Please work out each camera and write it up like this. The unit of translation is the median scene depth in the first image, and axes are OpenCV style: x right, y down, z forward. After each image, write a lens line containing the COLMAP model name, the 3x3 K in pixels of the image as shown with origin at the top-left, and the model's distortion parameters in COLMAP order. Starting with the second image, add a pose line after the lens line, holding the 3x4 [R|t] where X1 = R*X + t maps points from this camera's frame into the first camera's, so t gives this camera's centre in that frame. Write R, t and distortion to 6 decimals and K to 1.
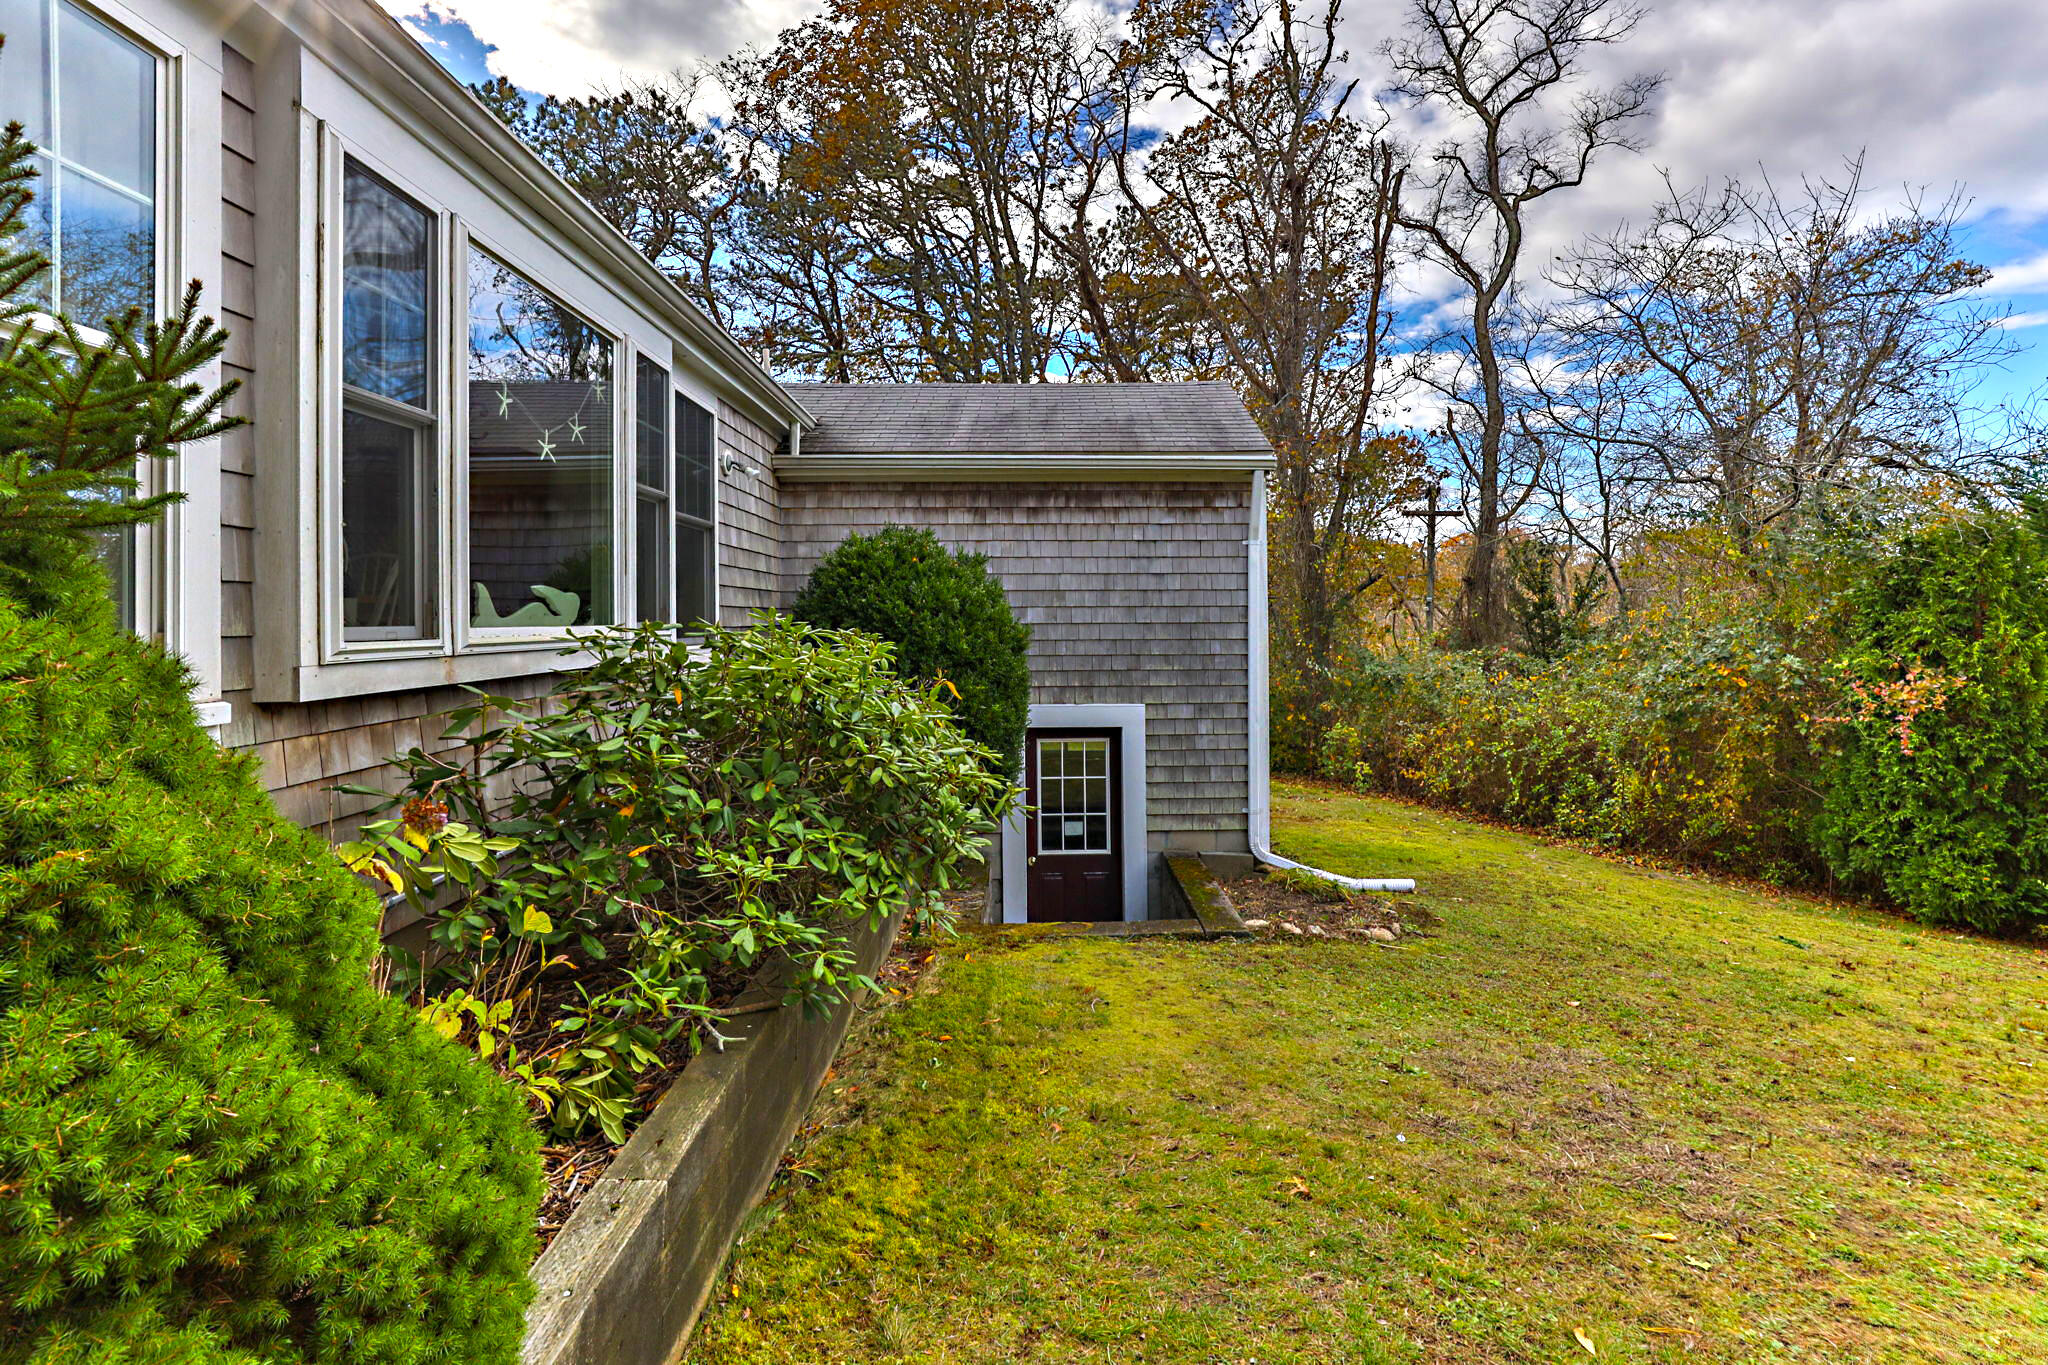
lens RADIAL K [[952.8, 0, 1034.5], [0, 952.8, 635.5], [0, 0, 1]] dist [-0.015274, 0.000978]
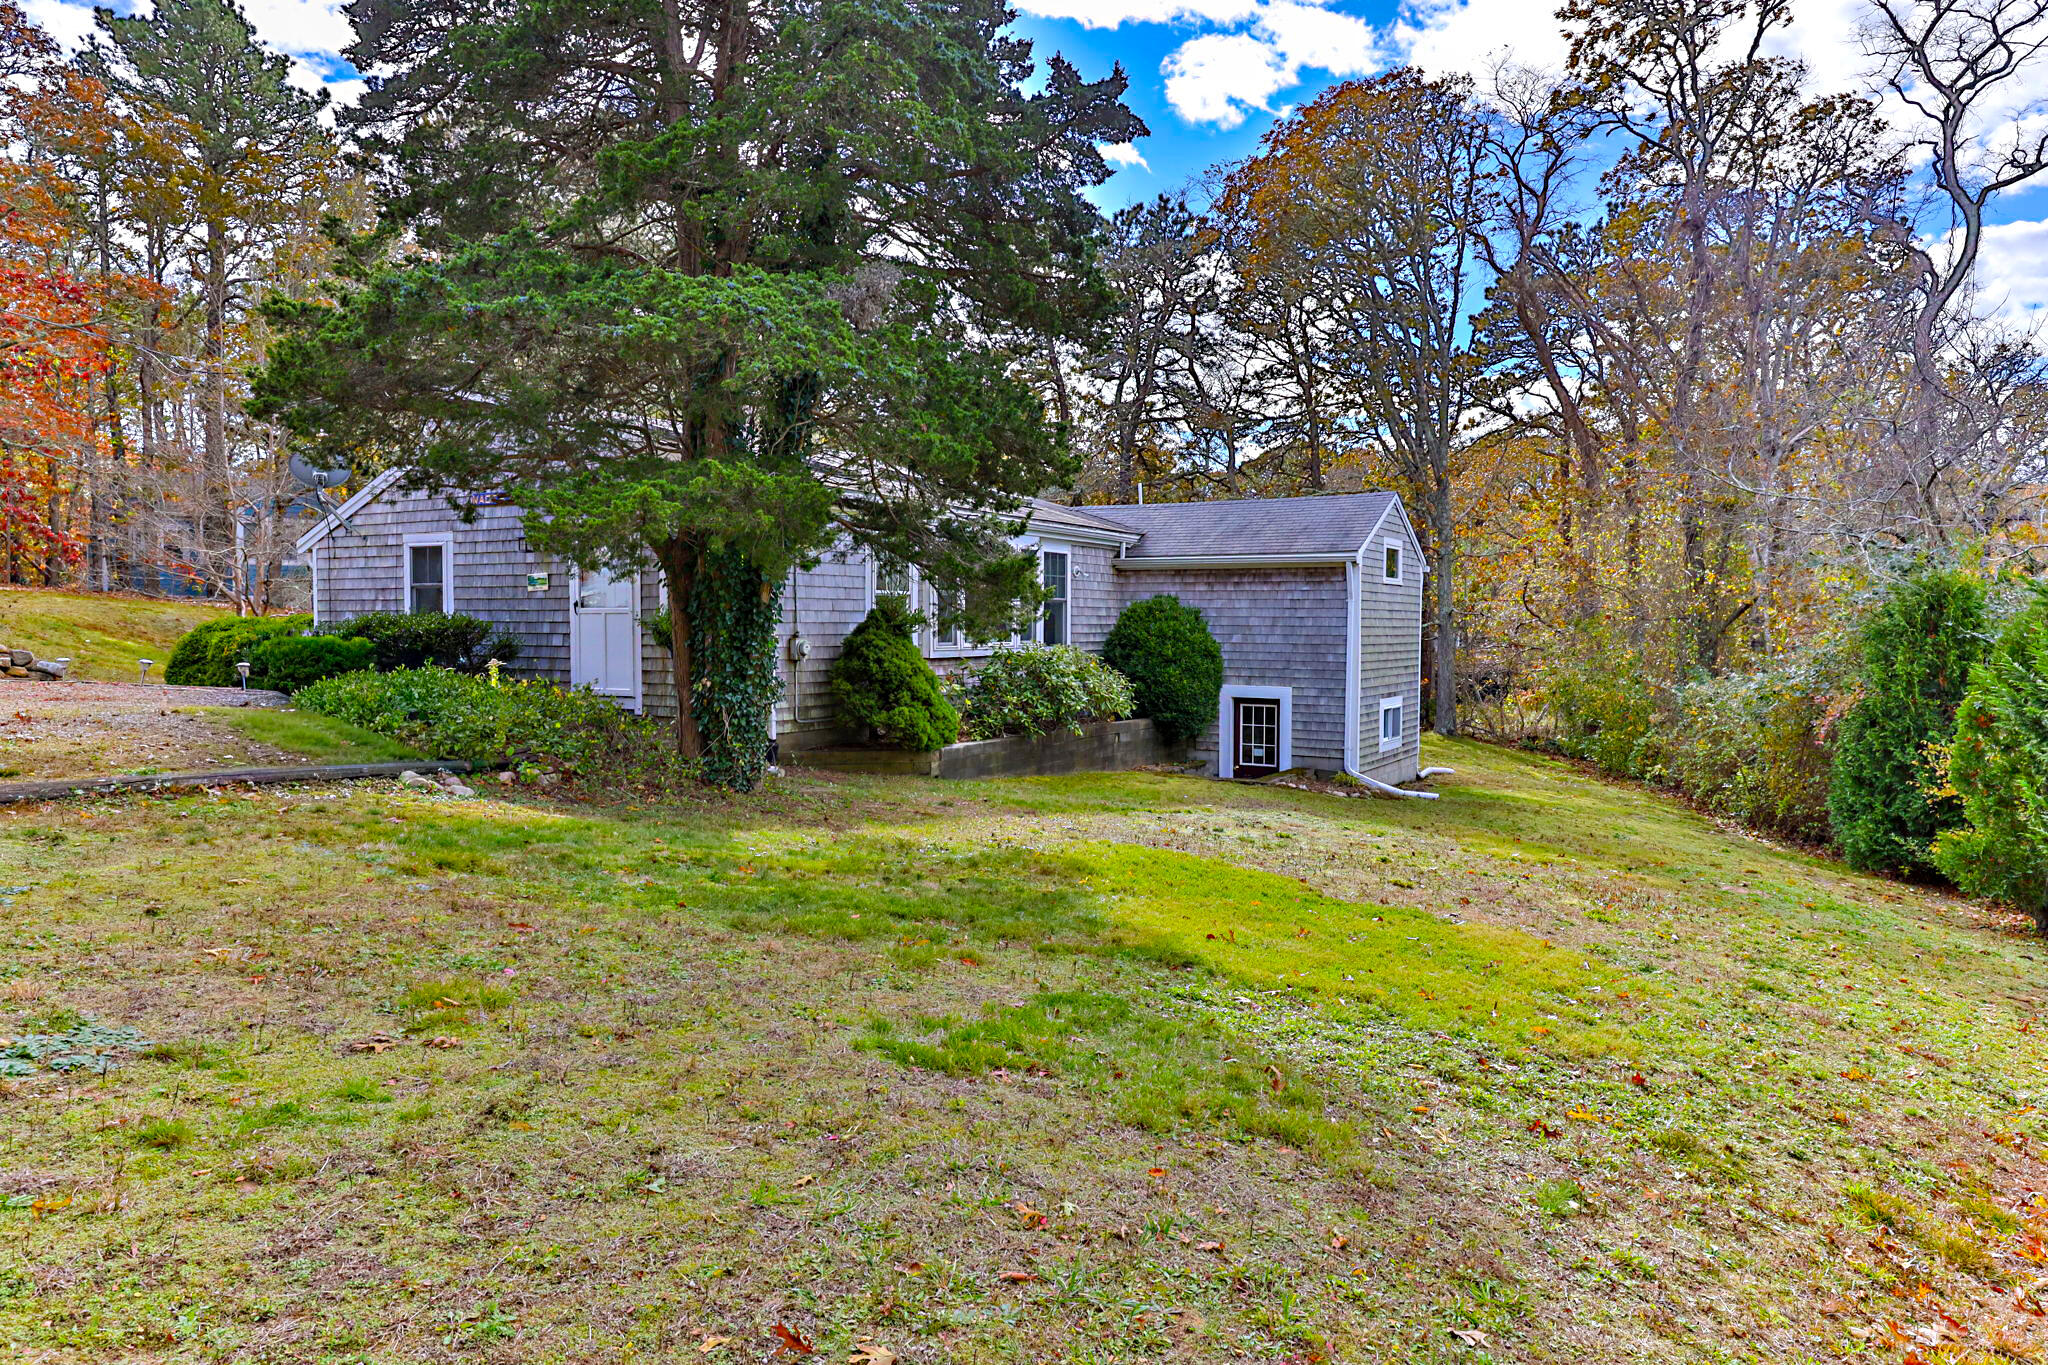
lens RADIAL K [[952.8, 0, 1034.5], [0, 952.8, 635.5], [0, 0, 1]] dist [-0.015274, 0.000978]
pose [[0.858618, 0.017138, -0.512330, 0.635875], [-0.020016, 0.999800, -0.000102, -0.018667], [0.512225, 0.010342, 0.858789, -0.858855]]
